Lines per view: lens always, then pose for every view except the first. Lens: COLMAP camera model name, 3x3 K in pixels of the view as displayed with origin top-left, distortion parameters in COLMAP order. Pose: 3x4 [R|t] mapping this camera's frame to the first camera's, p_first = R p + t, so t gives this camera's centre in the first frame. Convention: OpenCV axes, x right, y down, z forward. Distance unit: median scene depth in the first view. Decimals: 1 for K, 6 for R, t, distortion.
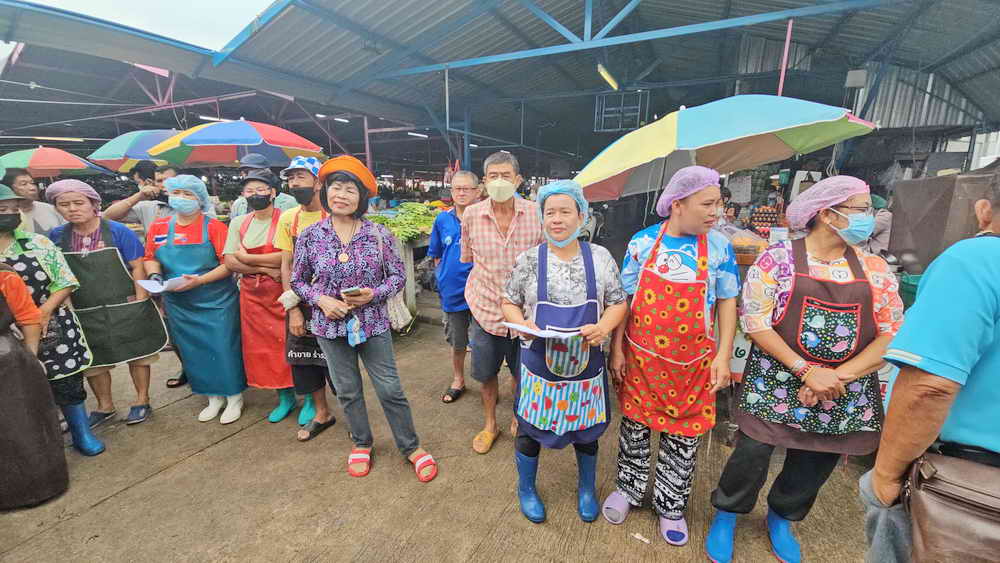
lens RADIAL K [[389.0, 0, 501.4], [0, 389.0, 295.6], [0, 0, 1]] dist [0.001598, -0.008845]
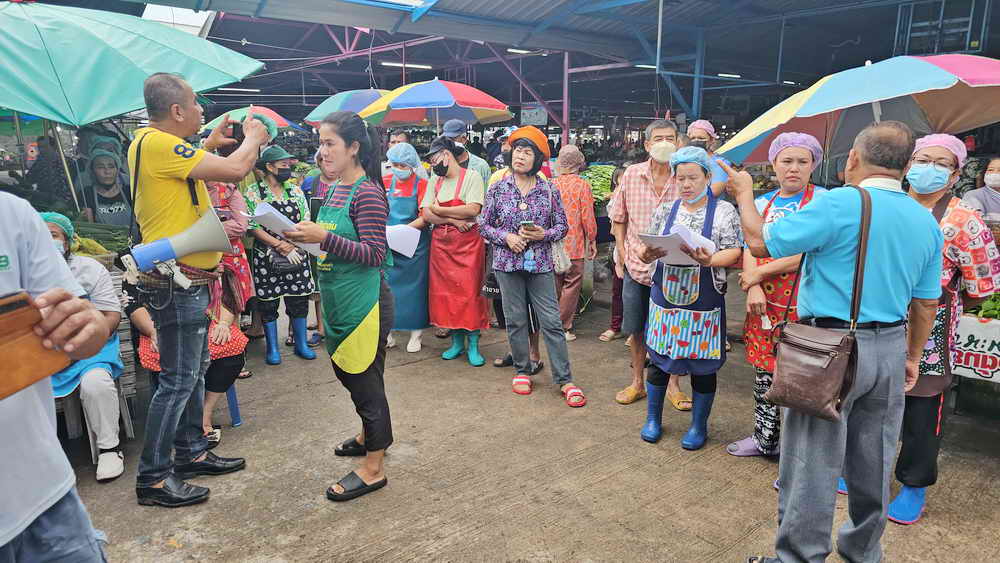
lens RADIAL K [[655.7, 0, 500.0], [0, 655.7, 281.5], [0, 0, 1]] dist [-0.010684, -0.001837]
pose [[0.913780, 0.076881, -0.398868, 0.358071], [-0.099773, 0.994325, -0.036918, 0.203206], [0.393766, 0.073531, 0.916265, -0.841686]]
